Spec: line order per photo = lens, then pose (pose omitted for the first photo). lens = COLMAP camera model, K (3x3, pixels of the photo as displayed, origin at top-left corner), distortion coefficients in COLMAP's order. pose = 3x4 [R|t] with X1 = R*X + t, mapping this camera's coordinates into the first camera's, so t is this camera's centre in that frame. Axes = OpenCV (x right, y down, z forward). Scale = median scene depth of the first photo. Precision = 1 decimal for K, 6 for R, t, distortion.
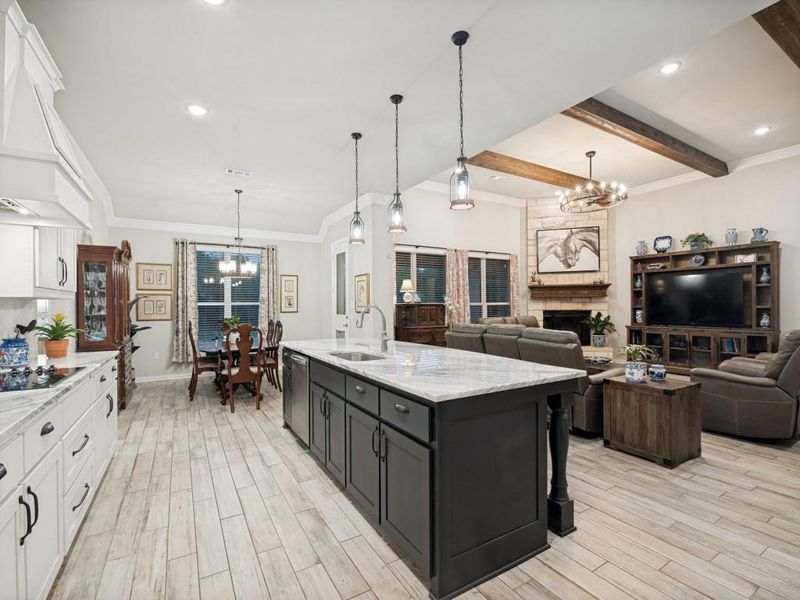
lens RADIAL K [[372.6, 0, 401.8], [0, 372.6, 303.6], [0, 0, 1]] dist [-0.022005, 0.003584]
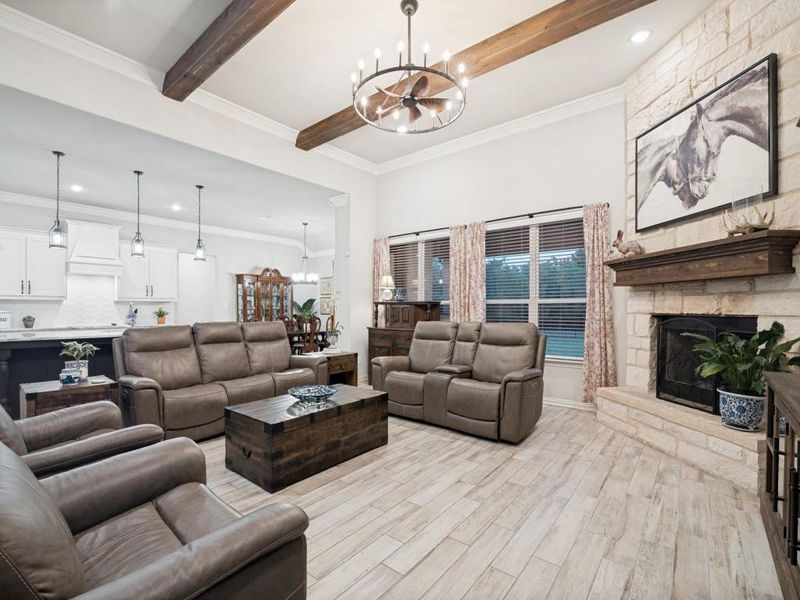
lens RADIAL K [[372.6, 0, 388.0], [0, 372.6, 309.2], [0, 0, 1]] dist [-0.022005, 0.003584]
pose [[0.330110, 0.009016, -0.943899, 0.889745], [0.003303, 0.999937, 0.010707, 0.008716], [0.943937, -0.006652, 0.330060, 0.719251]]
